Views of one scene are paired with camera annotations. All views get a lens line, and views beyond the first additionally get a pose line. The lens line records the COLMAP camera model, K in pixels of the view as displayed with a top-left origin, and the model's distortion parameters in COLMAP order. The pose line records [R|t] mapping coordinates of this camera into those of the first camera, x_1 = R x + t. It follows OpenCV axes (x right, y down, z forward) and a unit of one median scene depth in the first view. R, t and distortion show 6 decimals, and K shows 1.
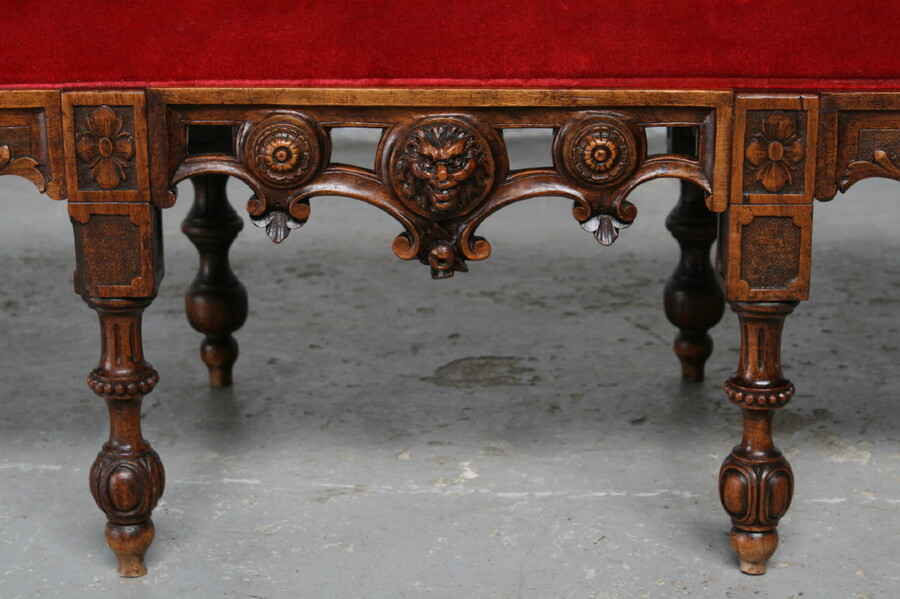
lens RADIAL K [[1291.3, 0, 450.0], [0, 1291.3, 299.5], [0, 0, 1]] dist [0.005118, 0.003426]
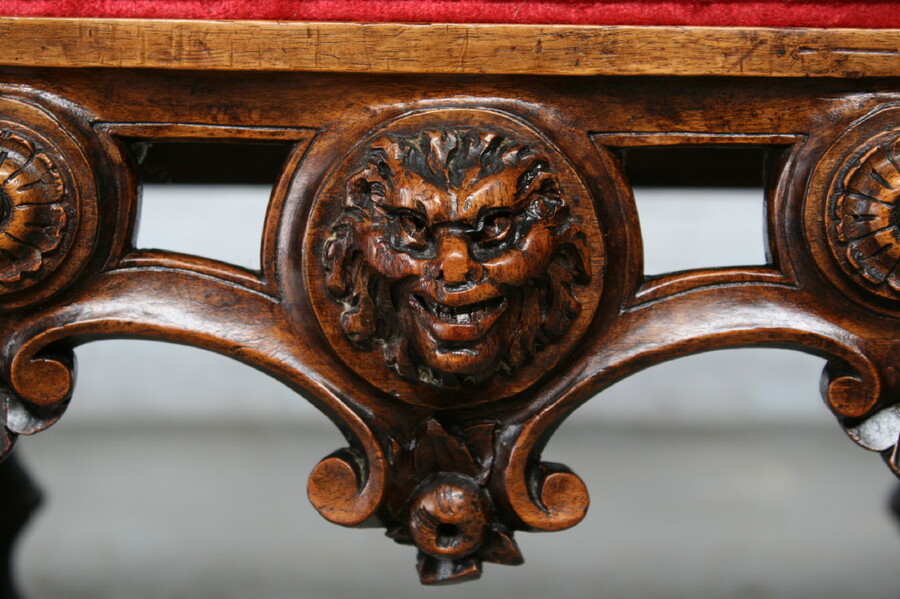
lens RADIAL K [[2188.2, 0, 450.0], [0, 2188.2, 299.5], [0, 0, 1]] dist [-0.006226, 0.263271]
pose [[0.999954, 0.009133, -0.002811, -0.005207], [-0.009463, 0.987305, -0.158552, 0.002512], [0.001327, 0.158571, 0.987347, 0.428217]]
